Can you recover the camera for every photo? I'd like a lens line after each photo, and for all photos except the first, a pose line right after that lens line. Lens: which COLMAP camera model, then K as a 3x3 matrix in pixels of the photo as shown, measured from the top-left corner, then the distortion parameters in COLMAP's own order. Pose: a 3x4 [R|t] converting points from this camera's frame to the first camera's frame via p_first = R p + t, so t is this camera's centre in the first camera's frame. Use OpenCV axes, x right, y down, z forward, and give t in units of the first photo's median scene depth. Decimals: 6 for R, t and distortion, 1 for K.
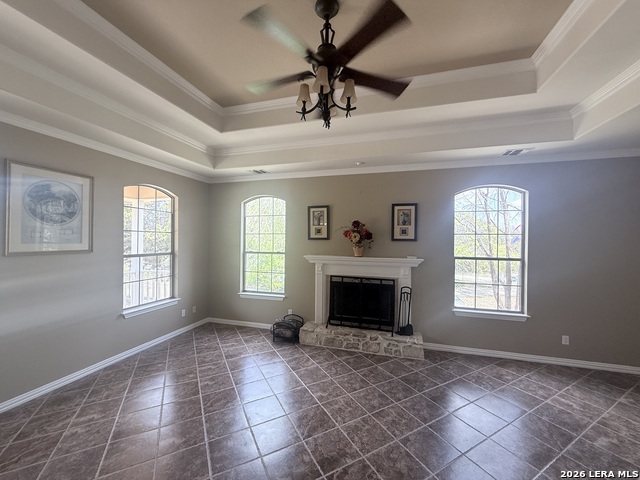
lens RADIAL K [[254.7, 0, 317.1], [0, 254.7, 234.8], [0, 0, 1]] dist [-0.000771, 0.000589]
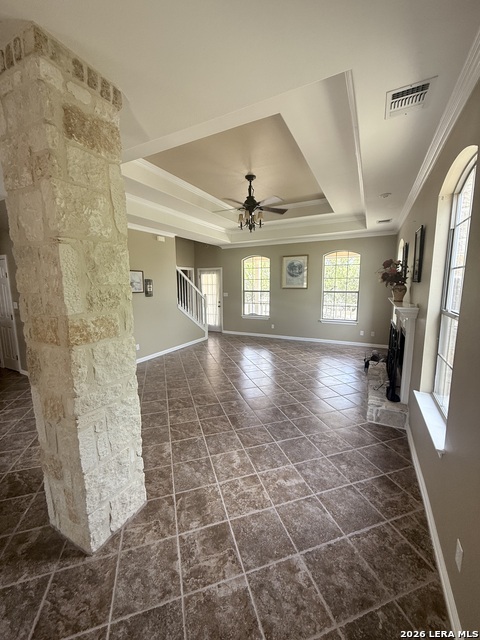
lens RADIAL K [[254.7, 0, 243.5], [0, 254.7, 318.3], [0, 0, 1]] dist [-0.000771, 0.000589]
pose [[-0.172523, 0.127361, -0.976737, 1.461872], [0.026259, 0.991848, 0.124694, 0.030649], [0.984655, -0.004136, -0.174461, 0.837572]]
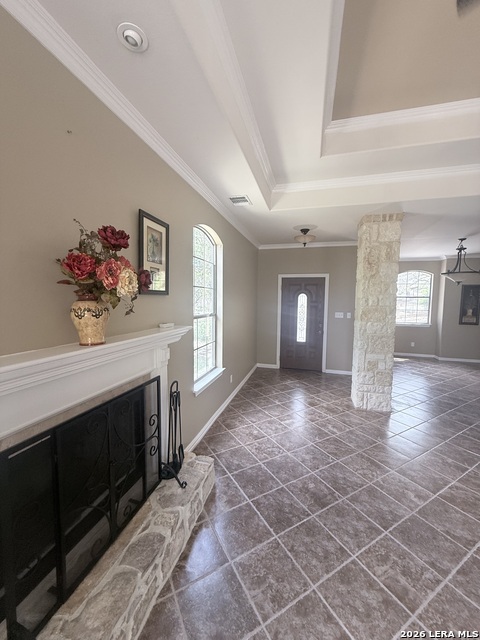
lens RADIAL K [[254.7, 0, 242.2], [0, 254.7, 318.2], [0, 0, 1]] dist [-0.000771, 0.000589]
pose [[-0.030465, -0.087501, 0.995698, -0.208933], [-0.031897, 0.995739, 0.086529, 0.027025], [-0.999027, -0.029124, -0.033127, 1.091204]]
